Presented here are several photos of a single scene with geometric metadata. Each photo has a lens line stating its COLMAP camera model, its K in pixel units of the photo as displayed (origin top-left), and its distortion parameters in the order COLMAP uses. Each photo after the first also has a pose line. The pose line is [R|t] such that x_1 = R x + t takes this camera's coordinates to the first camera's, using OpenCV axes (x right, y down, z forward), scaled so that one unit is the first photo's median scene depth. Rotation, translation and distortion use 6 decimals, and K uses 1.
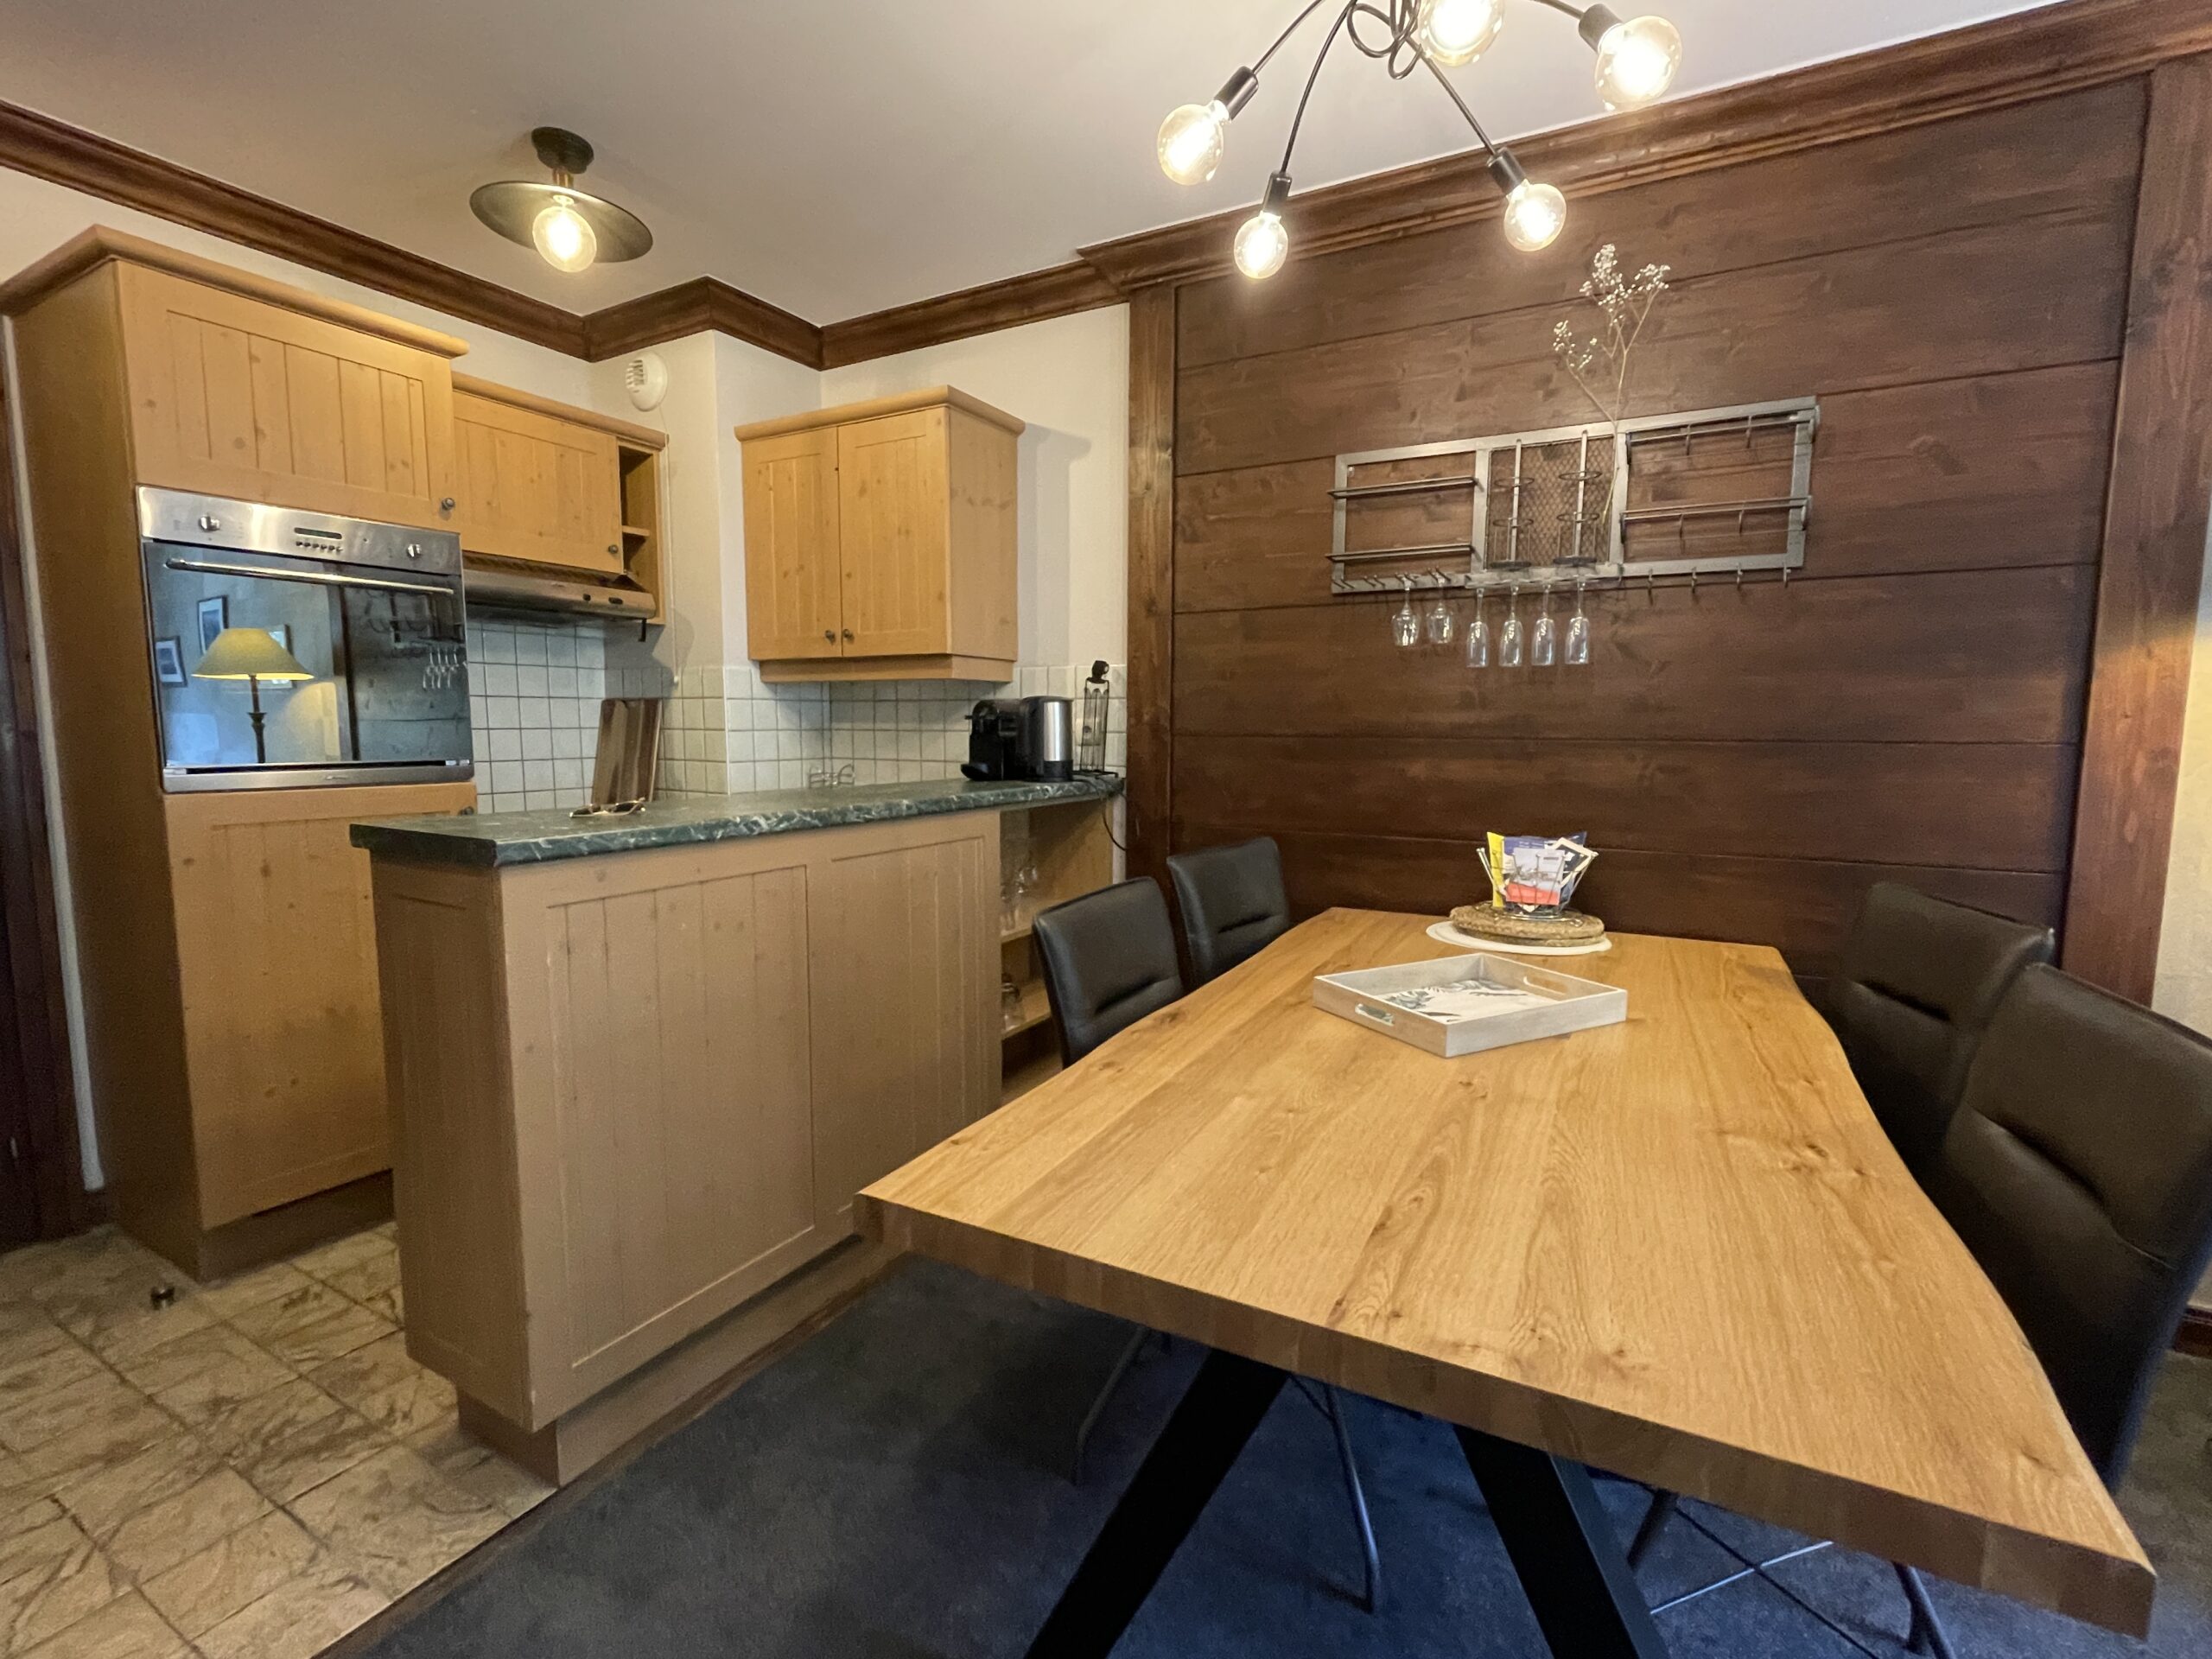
lens RADIAL K [[1001.1, 0, 1109.8], [0, 1001.1, 832.8], [0, 0, 1]] dist [-0.002903, 0.000415]
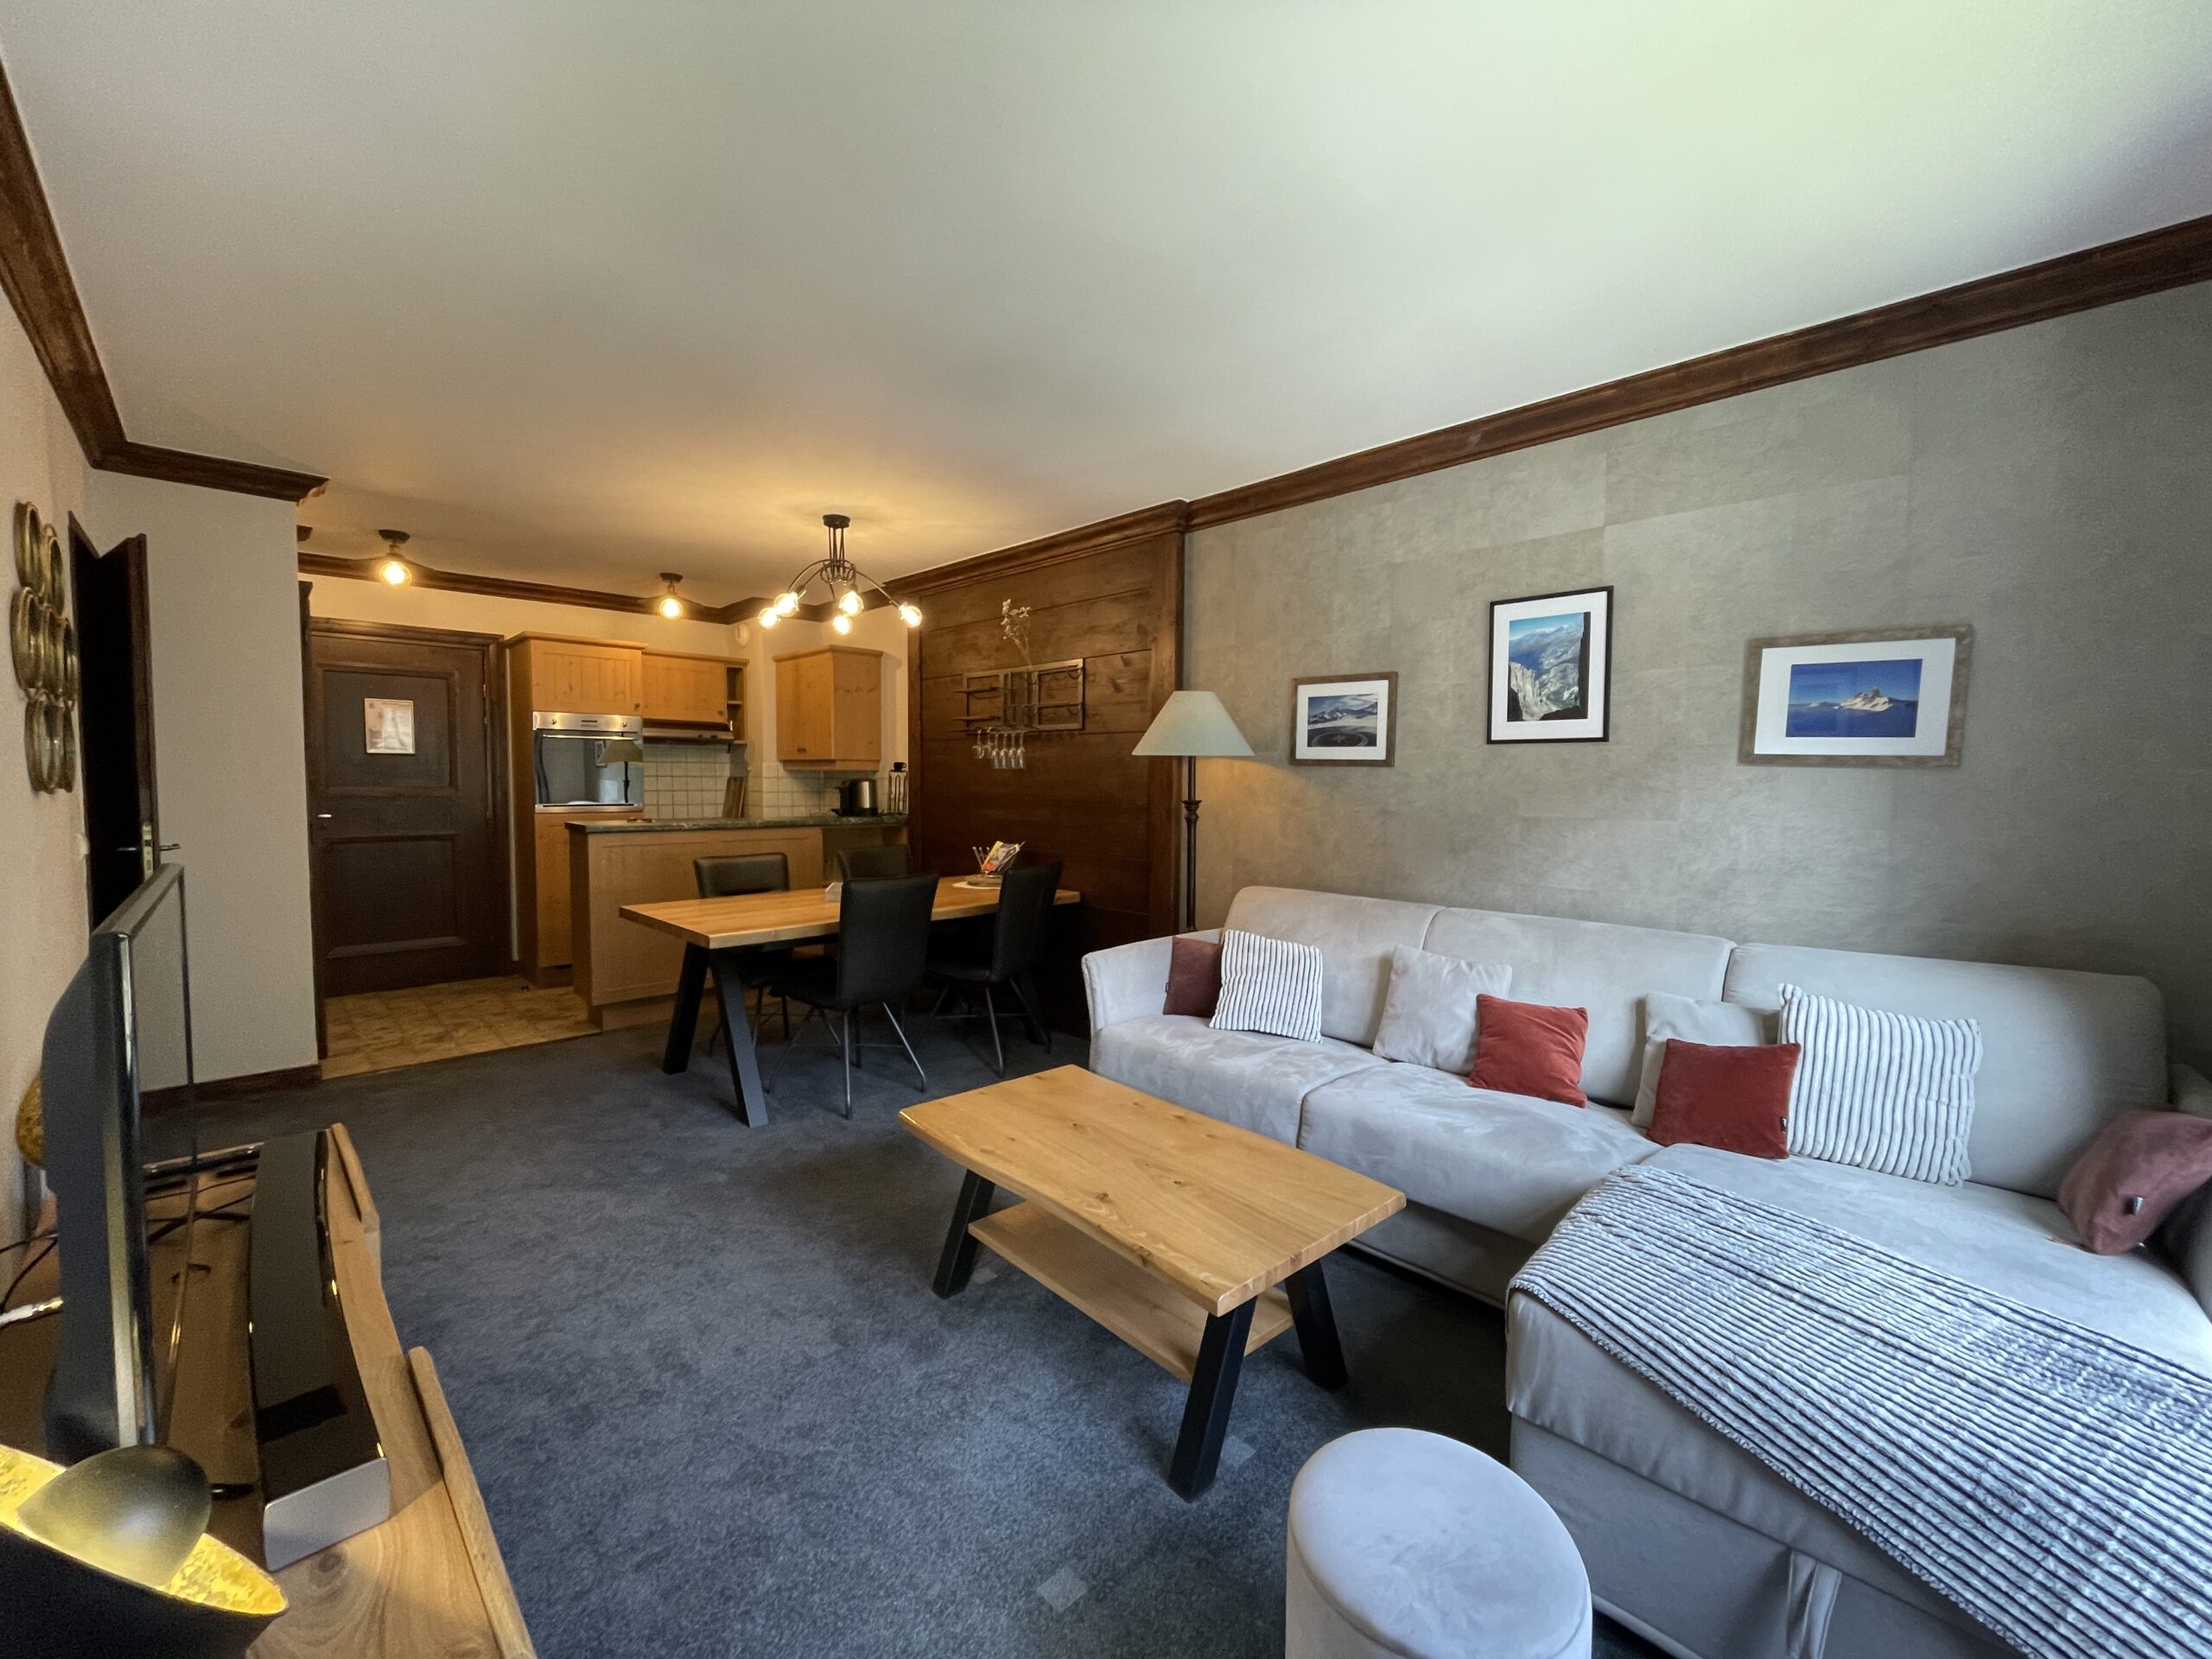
lens RADIAL K [[885.6, 0, 1100.2], [0, 885.6, 829.5], [0, 0, 1]] dist [-0.002752, -0.000111]
pose [[0.957295, 0.020580, -0.288378, 1.179869], [-0.035729, 0.998238, -0.047365, 0.059790], [0.286896, 0.055645, 0.956344, -0.853094]]
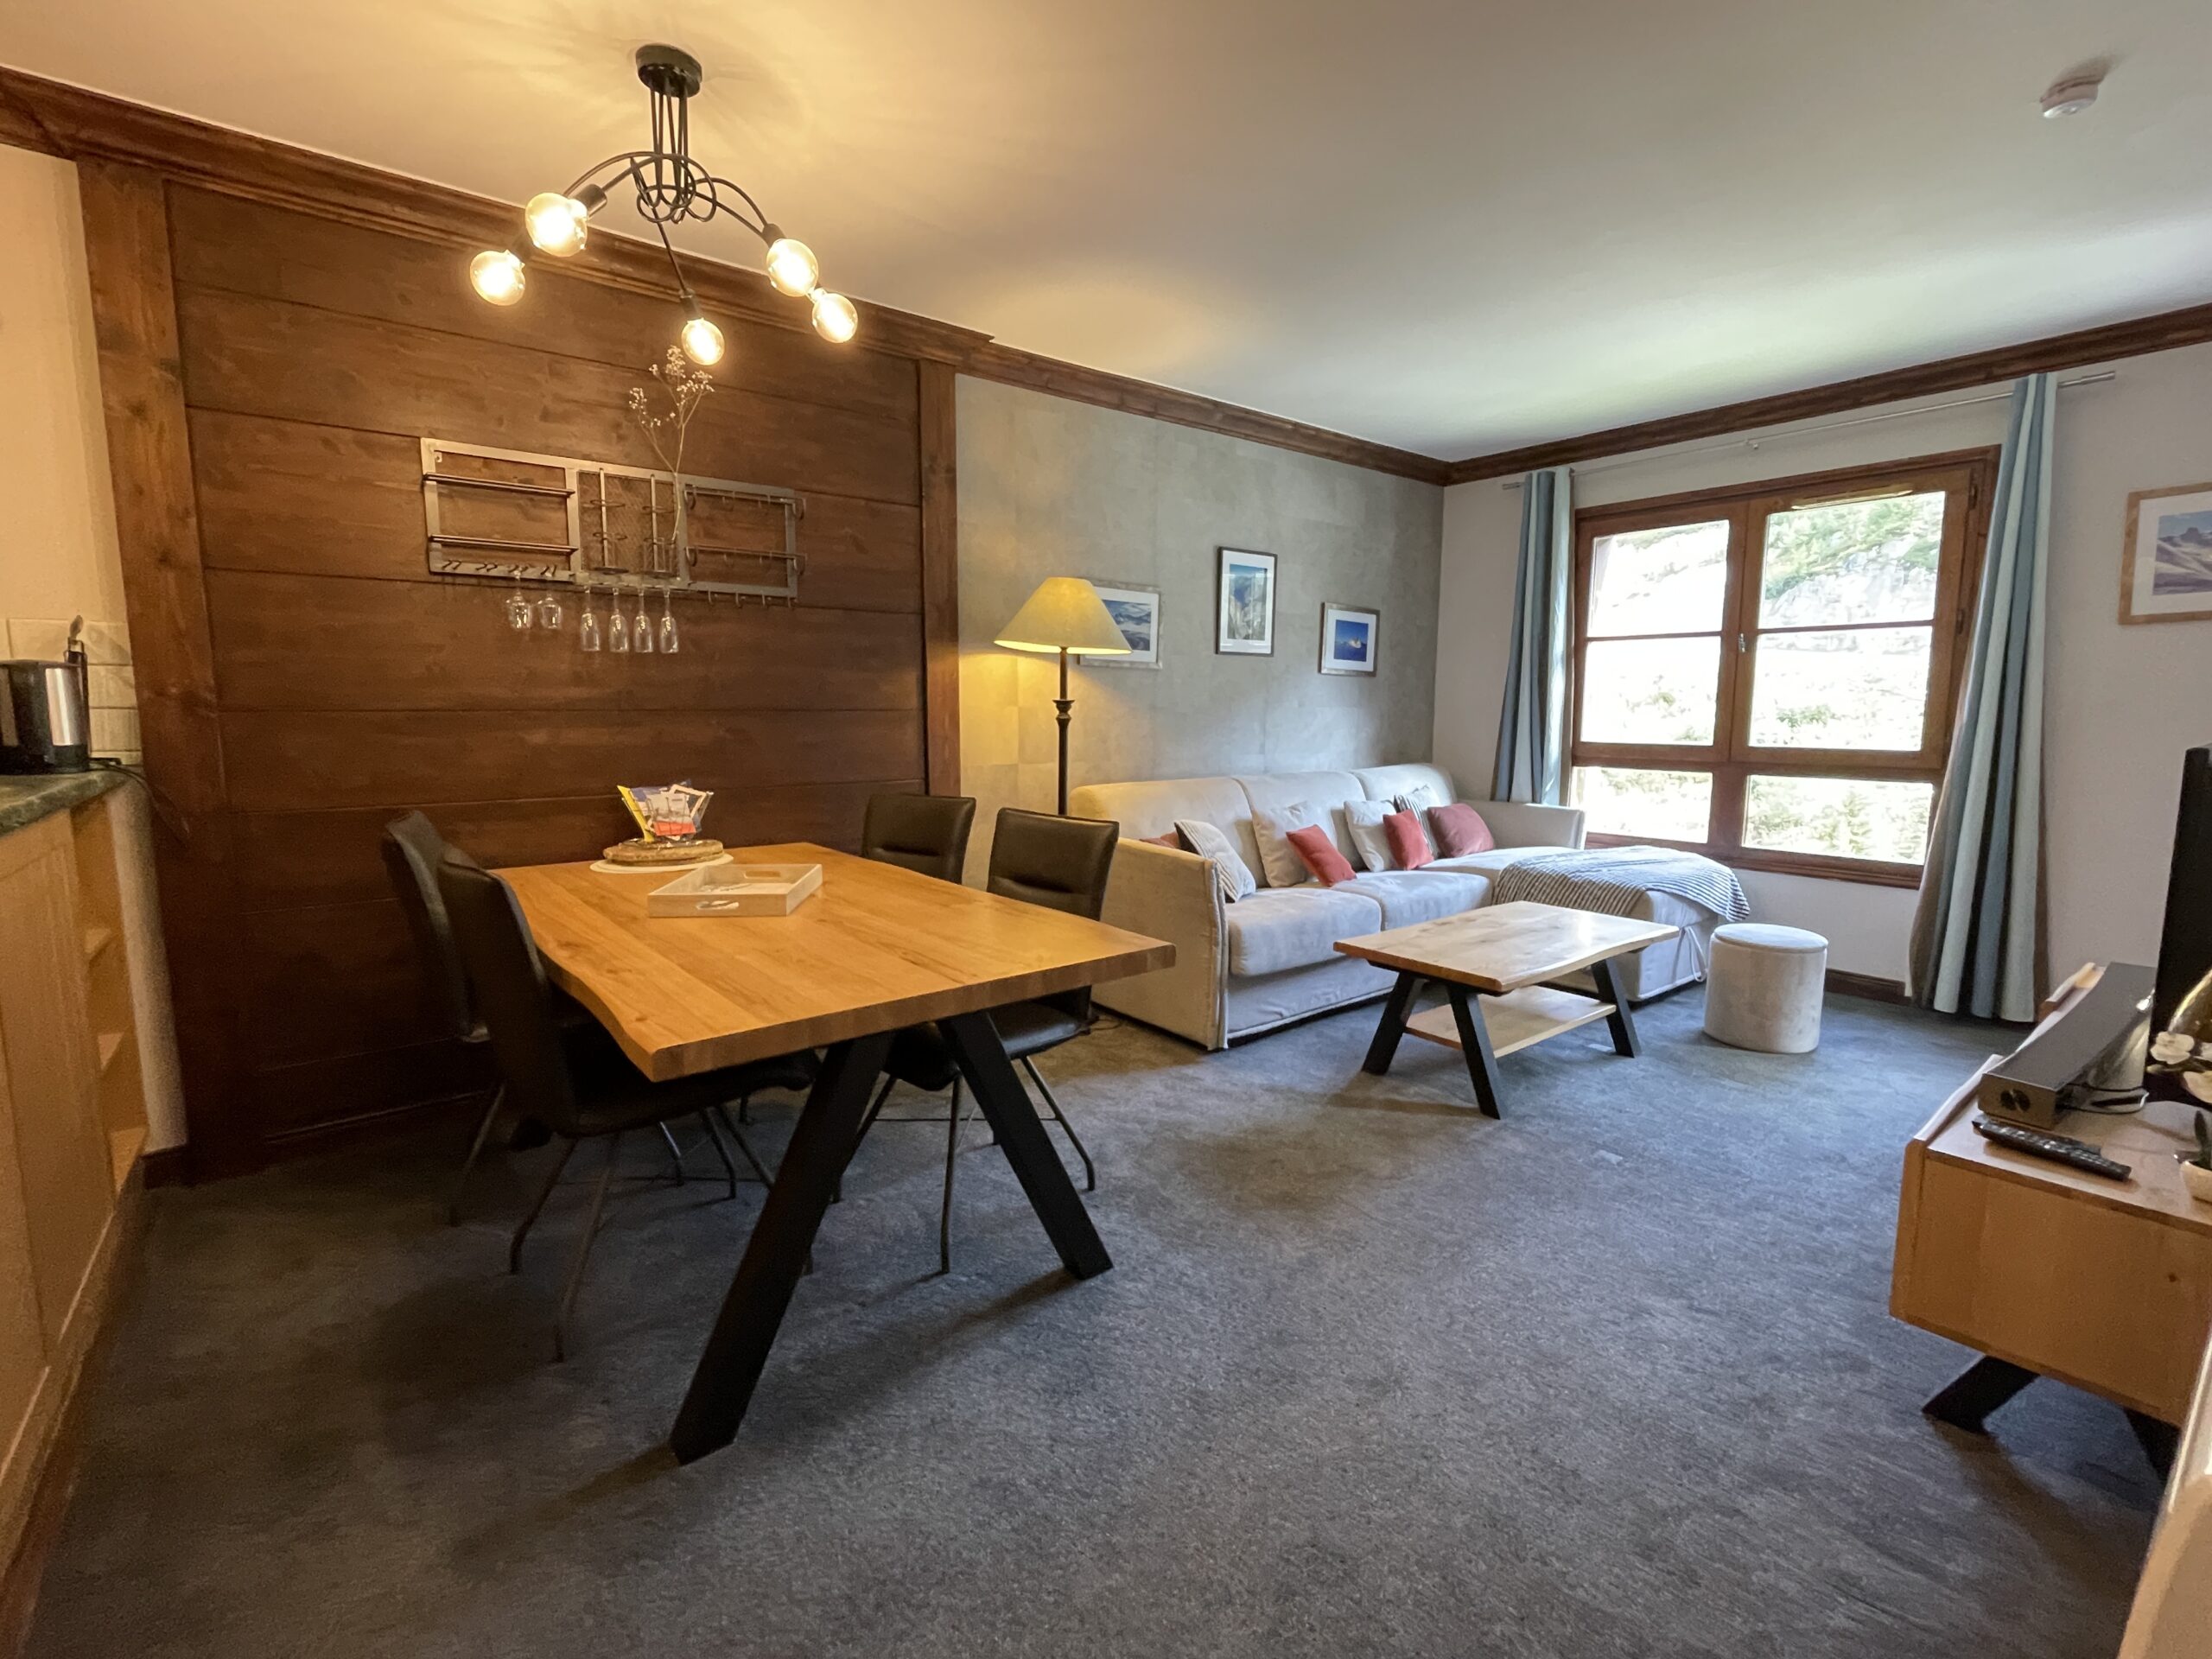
lens RADIAL K [[1001.1, 0, 1104.7], [0, 1001.1, 842.3], [0, 0, 1]] dist [-0.002903, 0.000415]
pose [[0.385370, -0.128820, 0.913726, -0.534333], [0.099505, 0.990235, 0.097640, 0.007750], [-0.917381, 0.053293, 0.394425, -0.037098]]
